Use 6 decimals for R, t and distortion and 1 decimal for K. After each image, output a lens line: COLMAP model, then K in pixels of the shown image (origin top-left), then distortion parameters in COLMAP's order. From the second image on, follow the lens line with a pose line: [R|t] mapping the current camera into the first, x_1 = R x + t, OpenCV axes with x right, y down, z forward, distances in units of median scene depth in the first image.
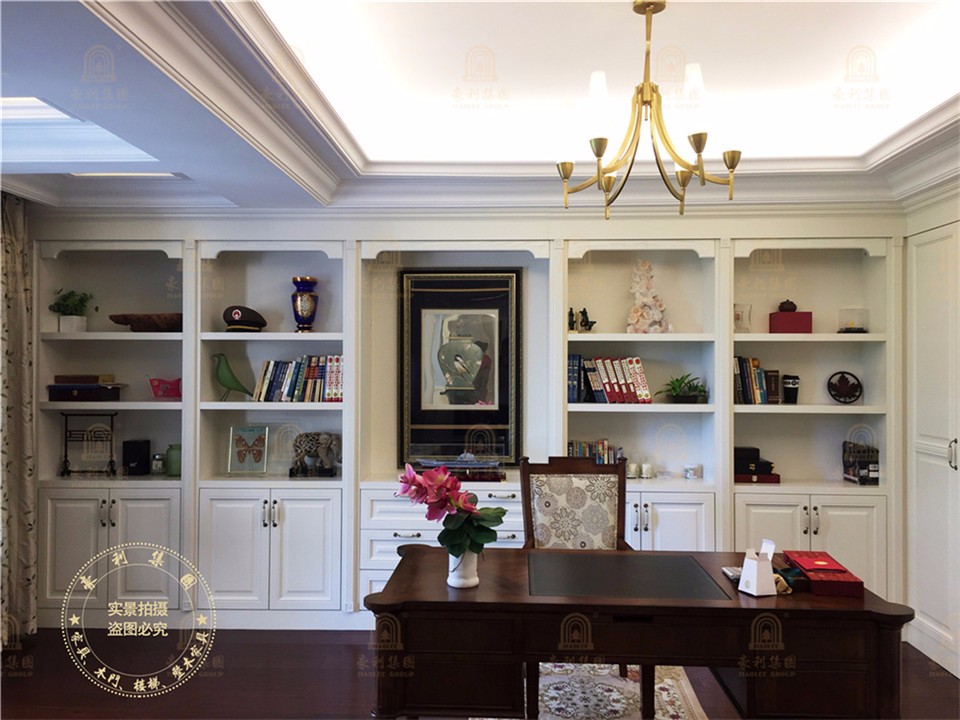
lens RADIAL K [[816.6, 0, 479.7], [0, 816.6, 359.0], [0, 0, 1]] dist [0.077792, -0.084968]
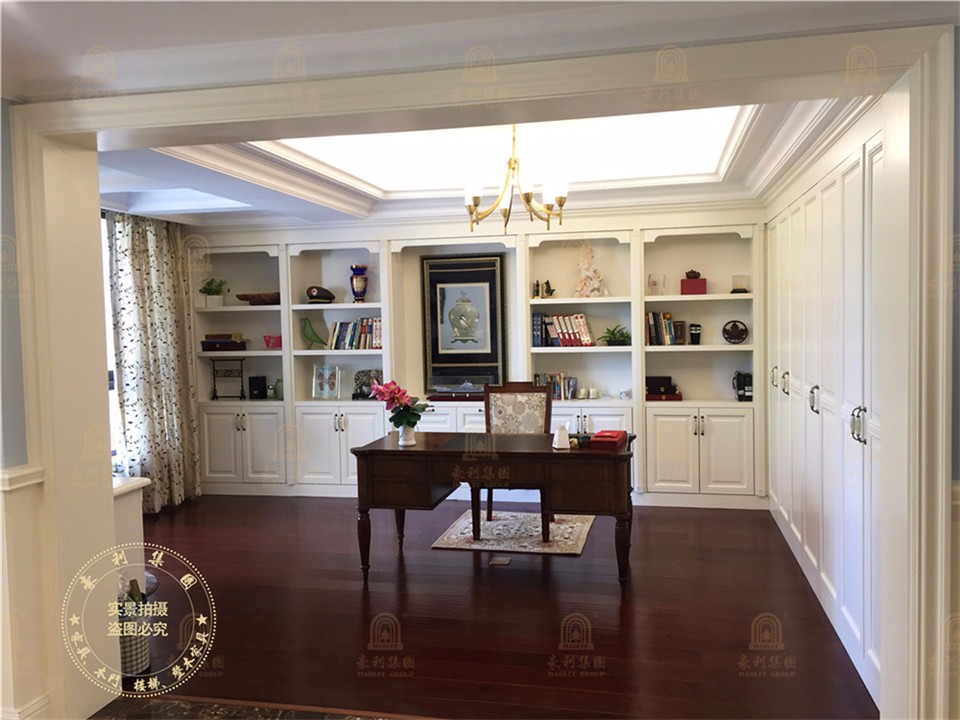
lens RADIAL K [[816.6, 0, 482.6], [0, 816.6, 359.9], [0, 0, 1]] dist [0.077792, -0.084968]
pose [[0.985614, -0.014709, -0.168371, 0.263045], [0.025097, 0.997899, 0.059736, -0.012184], [0.167139, -0.063102, 0.983912, -0.440373]]
